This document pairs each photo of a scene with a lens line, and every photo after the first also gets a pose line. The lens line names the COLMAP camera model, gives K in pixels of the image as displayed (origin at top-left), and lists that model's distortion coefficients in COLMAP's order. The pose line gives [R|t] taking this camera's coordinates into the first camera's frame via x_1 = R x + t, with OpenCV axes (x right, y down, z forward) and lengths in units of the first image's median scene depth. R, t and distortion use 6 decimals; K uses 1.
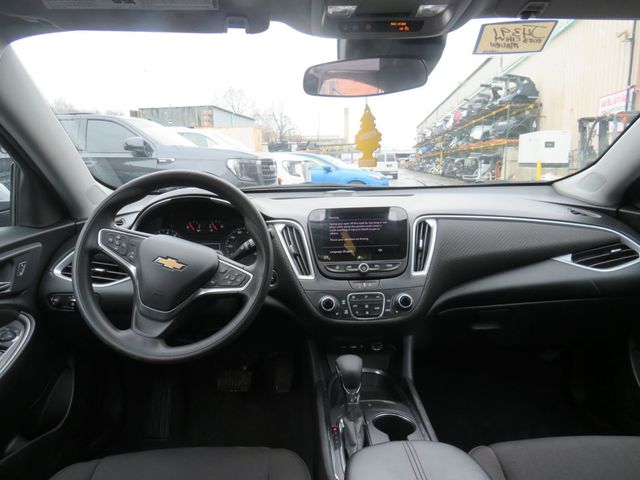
lens RADIAL K [[448.6, 0, 322.0], [0, 448.6, 244.1], [0, 0, 1]] dist [-0.050076, 0.038798]
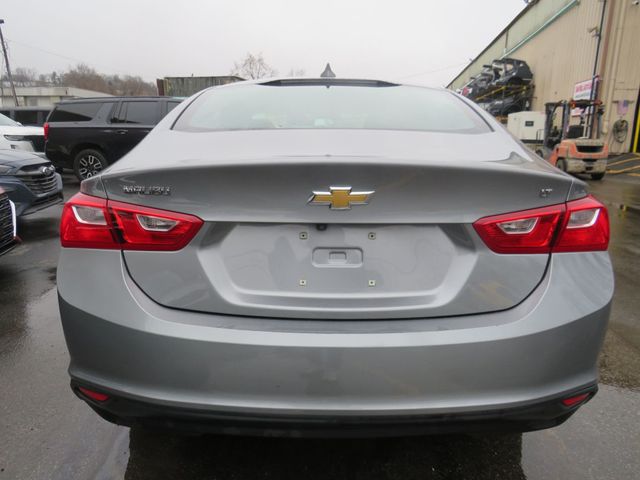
lens RADIAL K [[448.6, 0, 321.8], [0, 448.6, 240.8], [0, 0, 1]] dist [-0.050076, 0.038798]
pose [[0.998955, 0.032680, -0.031937, 0.013221], [-0.030838, 0.997923, 0.056551, 0.023524], [0.033719, -0.055507, 0.997889, -0.141495]]
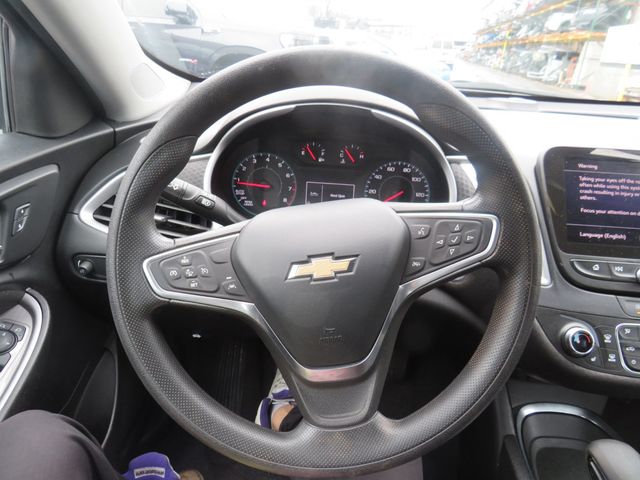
lens RADIAL K [[448.6, 0, 314.7], [0, 448.6, 240.1], [0, 0, 1]] dist [-0.050076, 0.038798]
pose [[0.991700, 0.104028, -0.075561, -0.010604], [-0.083328, 0.967572, 0.238457, -0.003100], [0.097917, -0.230181, 0.968209, 0.019281]]
